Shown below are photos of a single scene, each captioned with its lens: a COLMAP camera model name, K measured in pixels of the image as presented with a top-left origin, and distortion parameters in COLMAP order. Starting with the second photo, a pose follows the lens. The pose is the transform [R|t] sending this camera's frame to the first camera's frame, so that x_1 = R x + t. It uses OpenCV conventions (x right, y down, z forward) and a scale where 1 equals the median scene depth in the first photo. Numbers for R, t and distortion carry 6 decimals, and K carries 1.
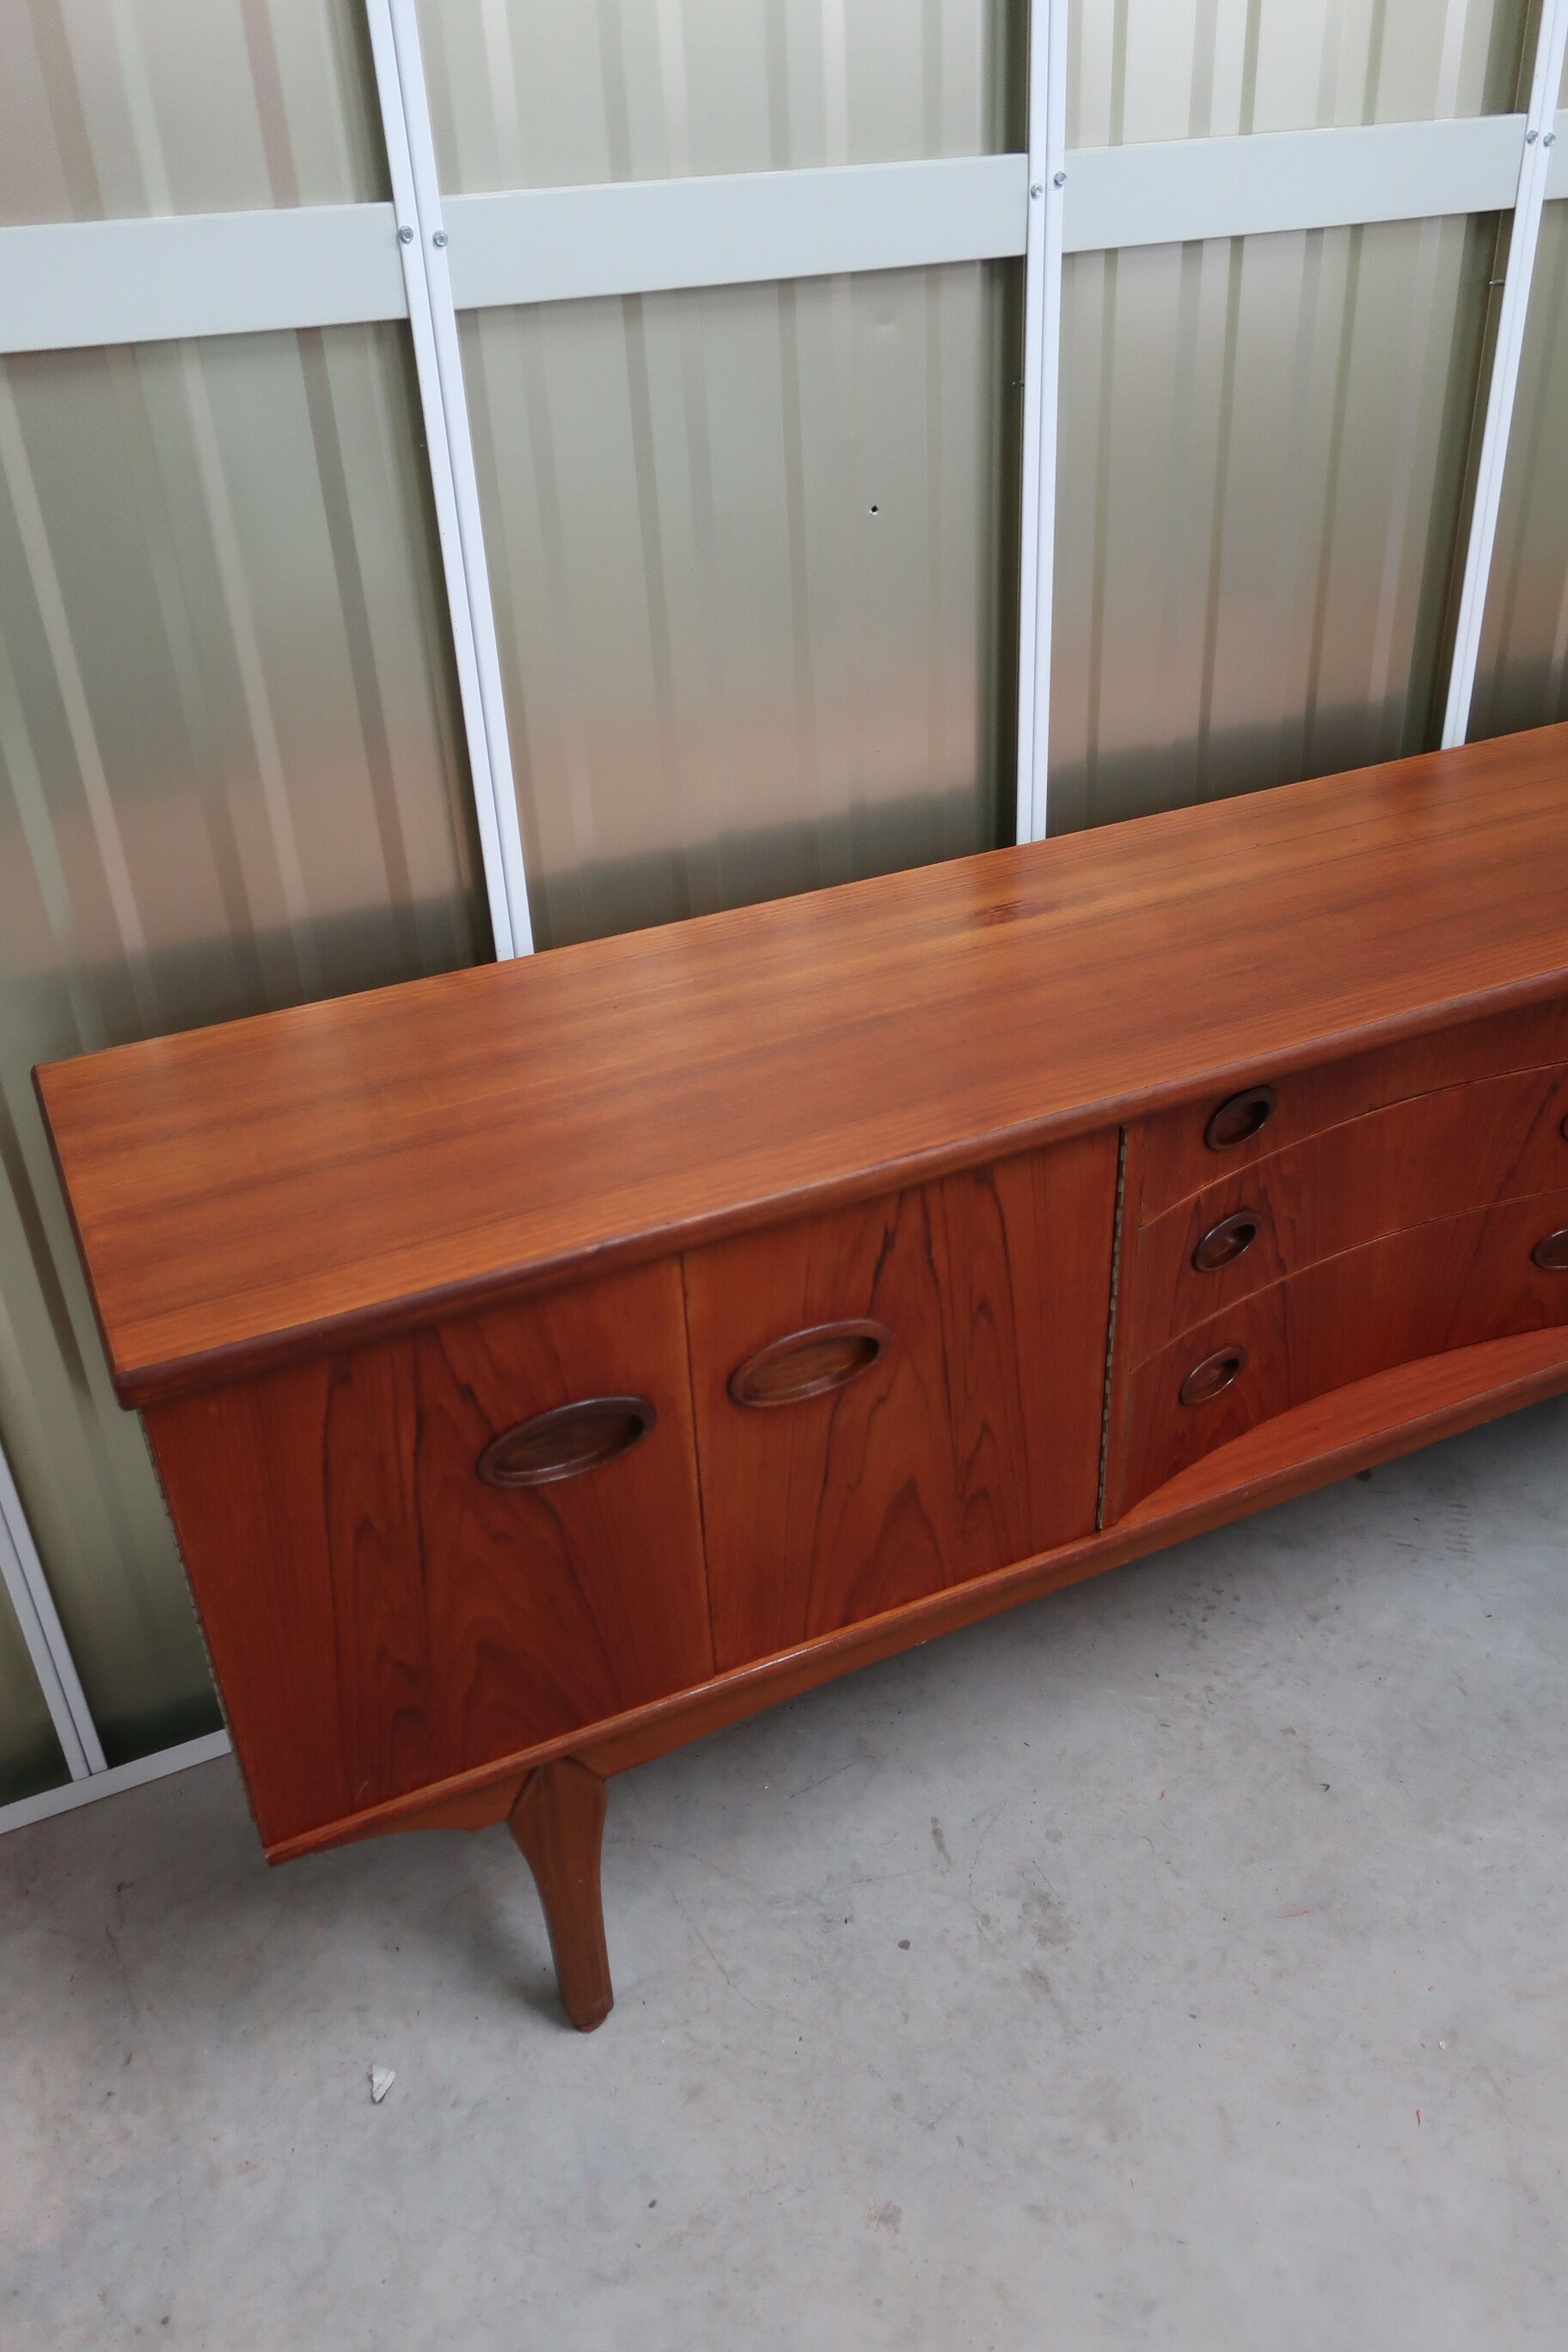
lens RADIAL K [[1868.5, 0, 779.4], [0, 1868.5, 1191.7], [0, 0, 1]] dist [-0.001112, 0.009626]
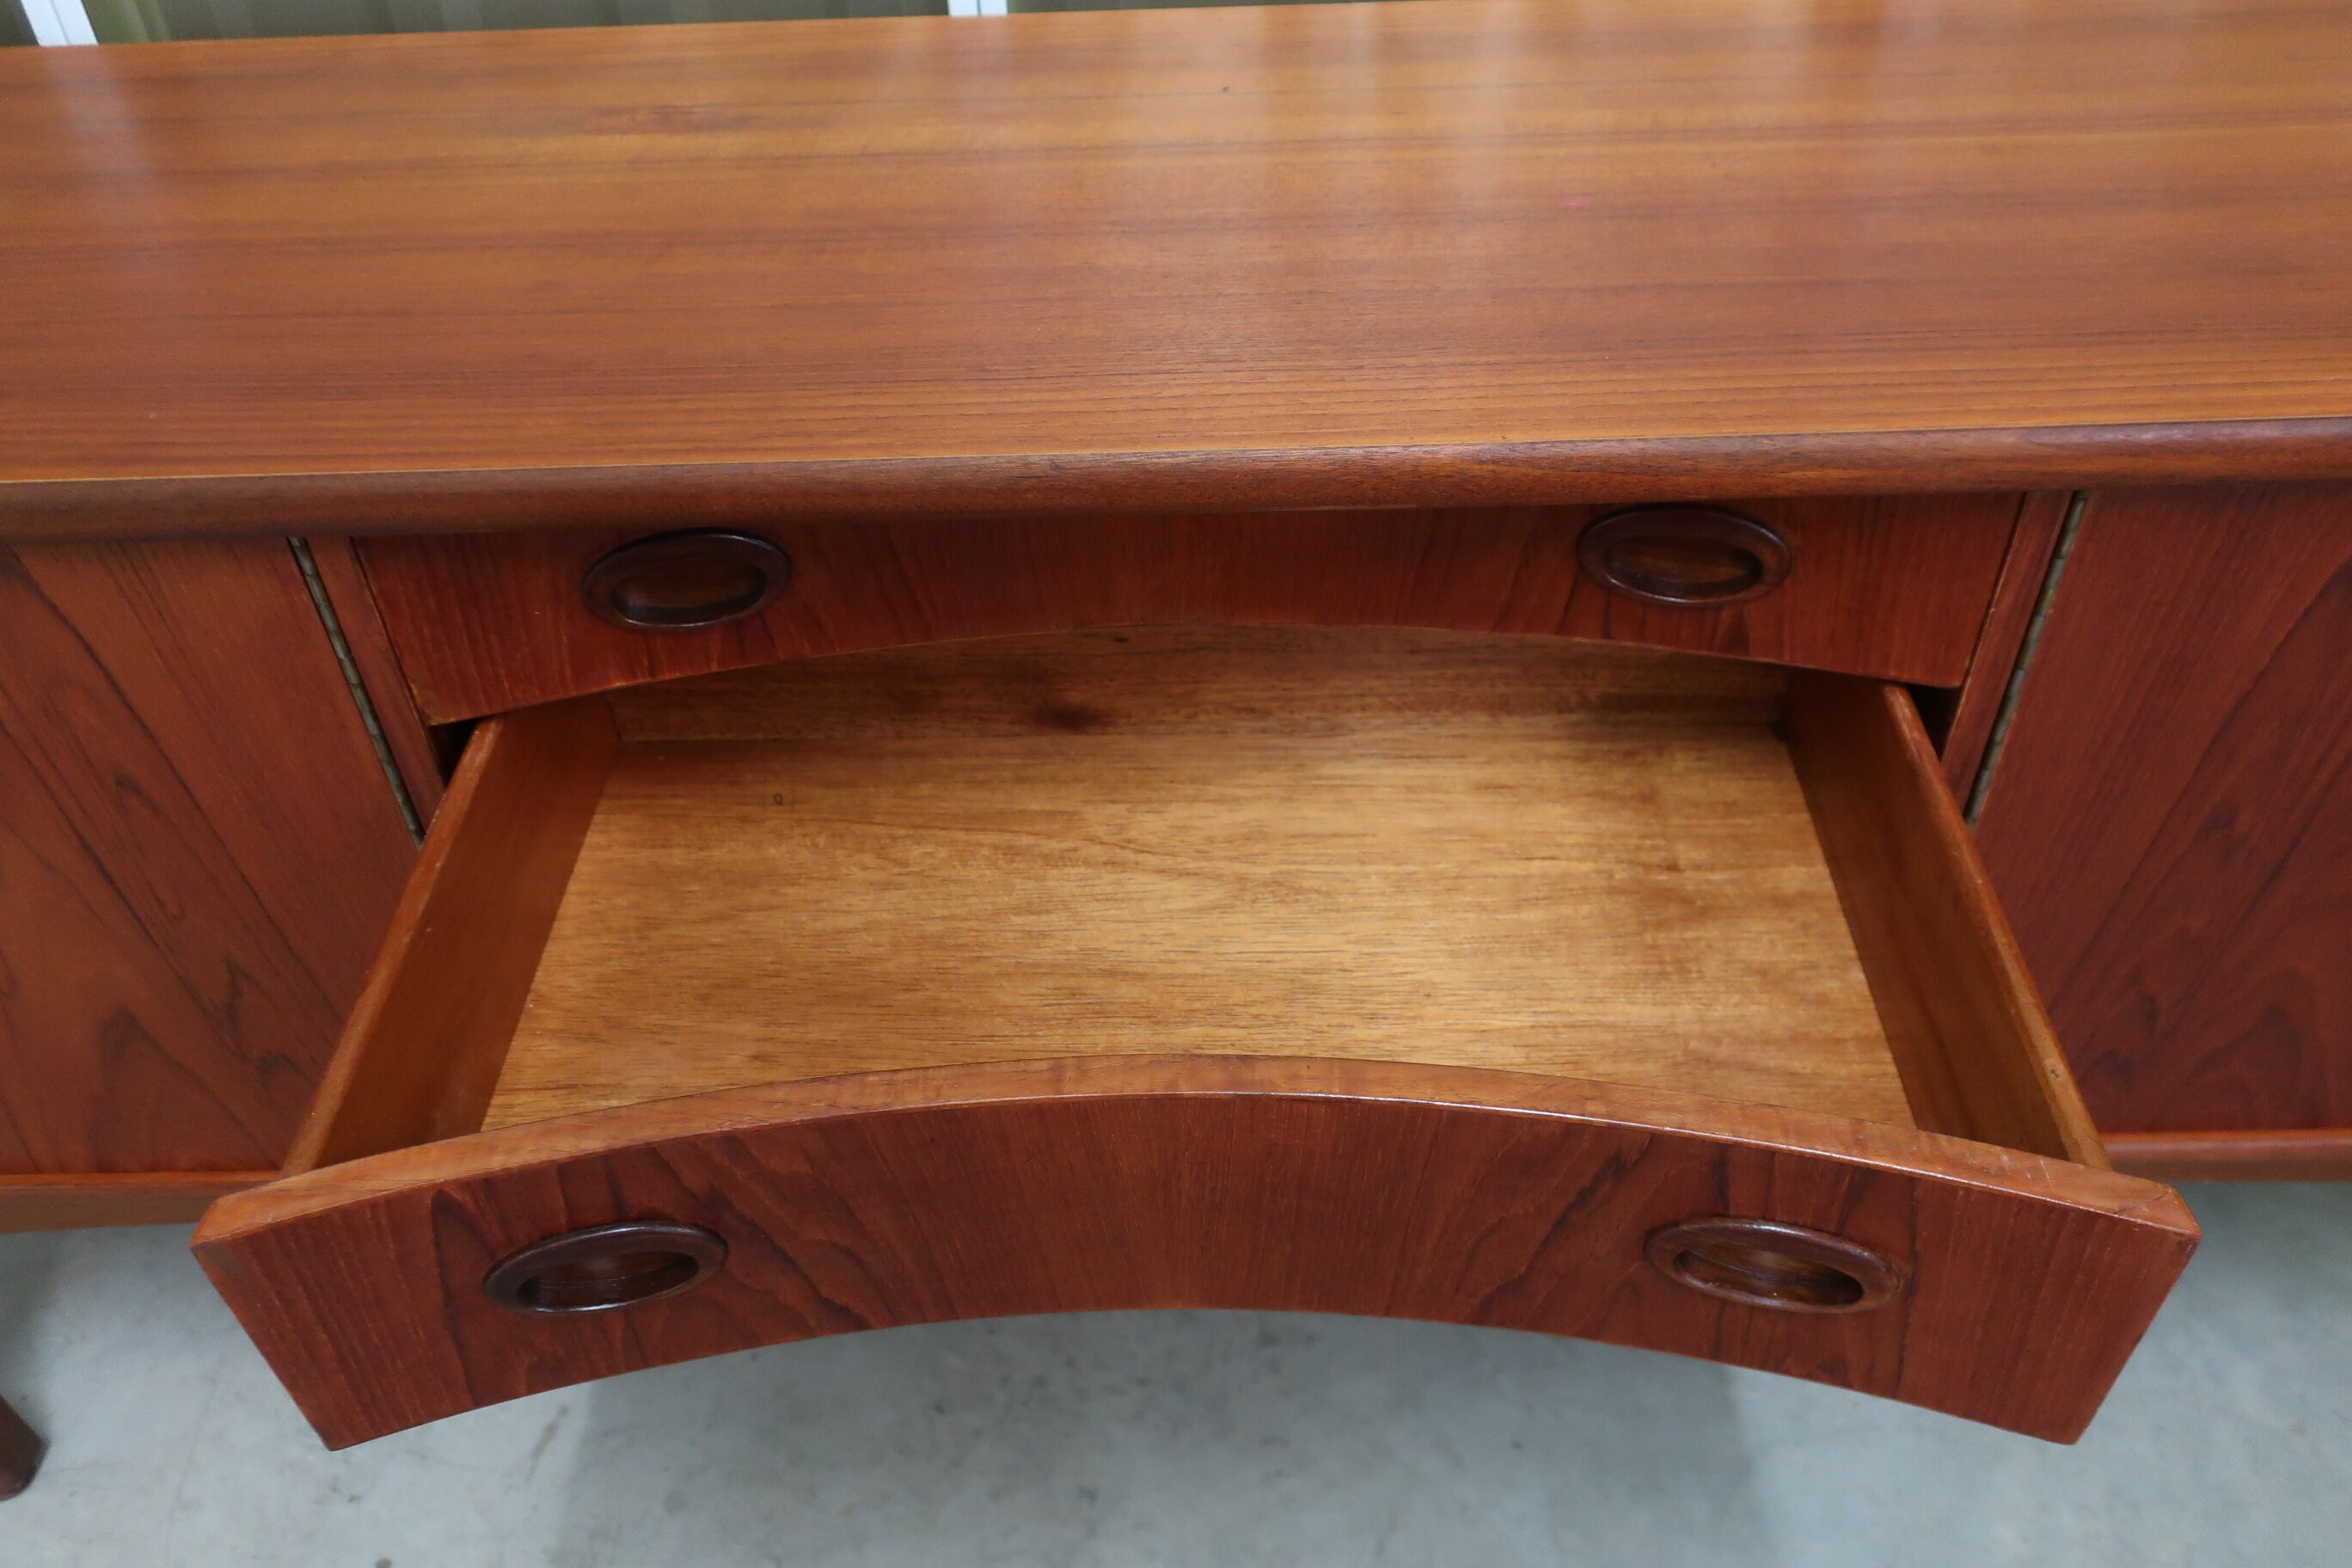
lens RADIAL K [[1868.5, 0, 1168.9], [0, 1868.5, 791.3], [0, 0, 1]] dist [-0.001112, 0.009626]
pose [[0.902582, 0.295827, -0.312780, 0.513143], [-0.228907, 0.945078, 0.233301, -0.127881], [0.364618, -0.138976, 0.920727, 0.518264]]
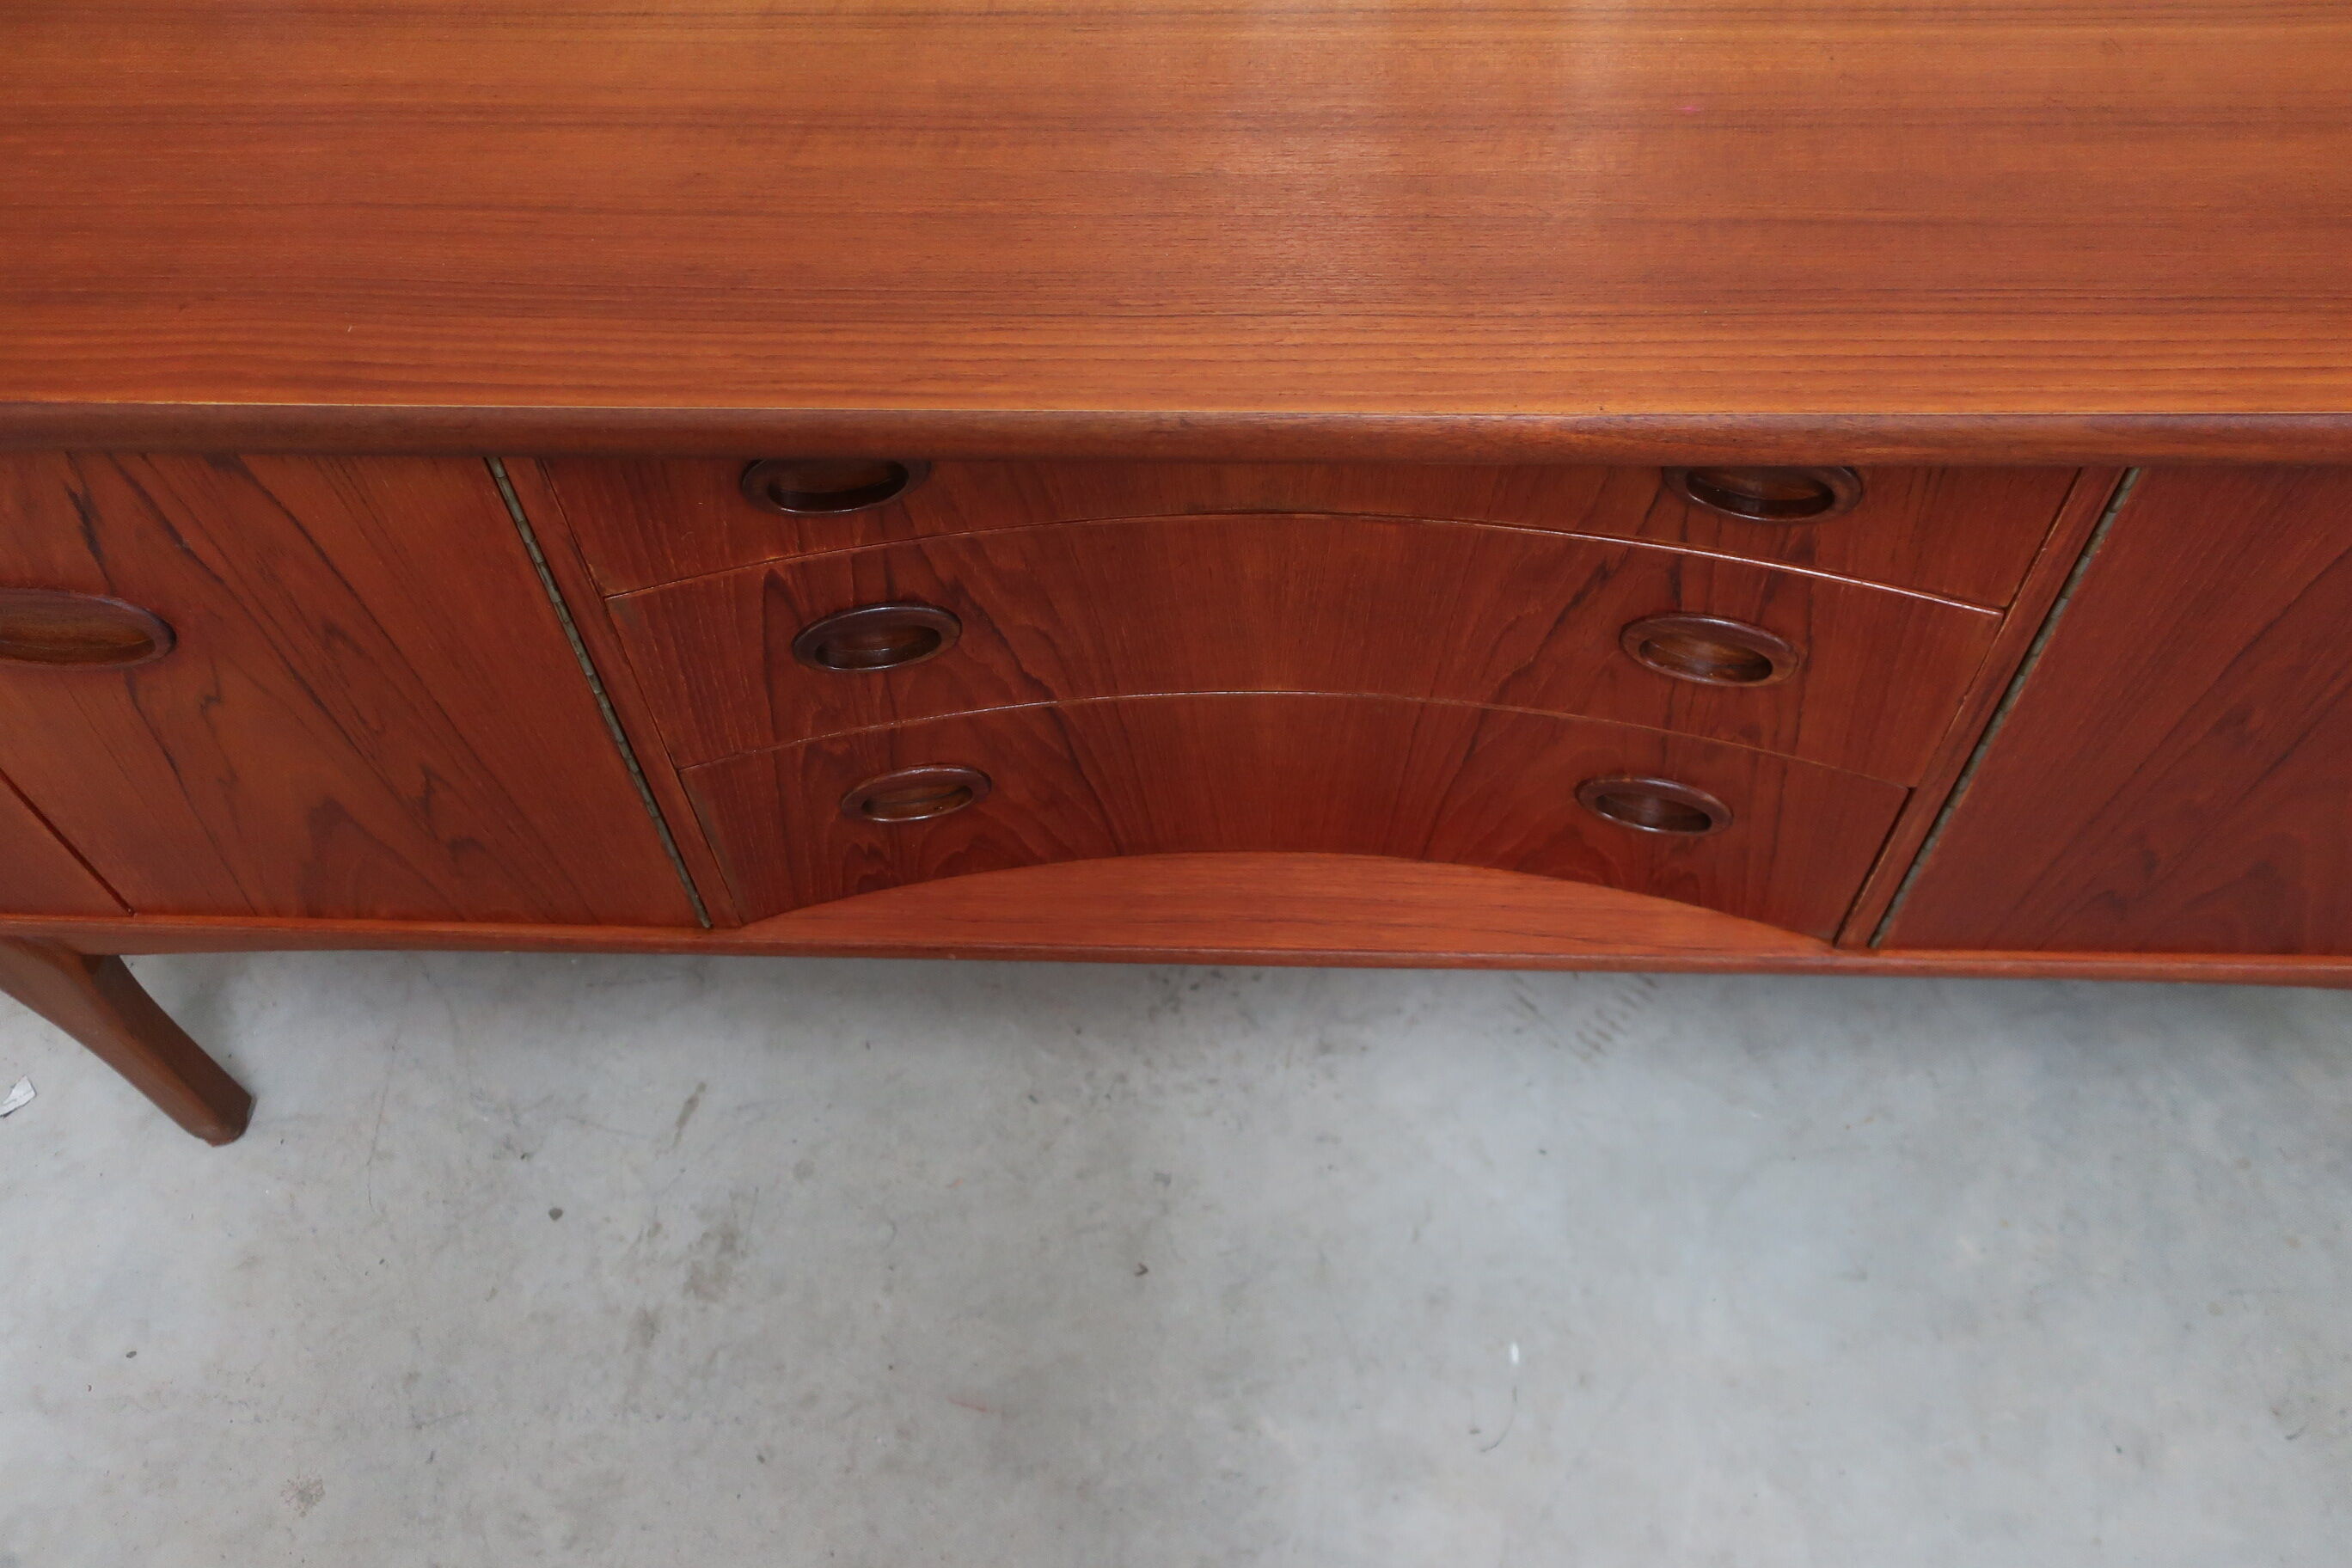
lens RADIAL K [[1868.5, 0, 1167.1], [0, 1868.5, 792.9], [0, 0, 1]] dist [-0.001112, 0.009626]
pose [[0.884459, 0.388740, -0.258096, 0.485849], [-0.246091, 0.858549, 0.449815, -0.221341], [0.396449, -0.334328, 0.855017, 0.482874]]
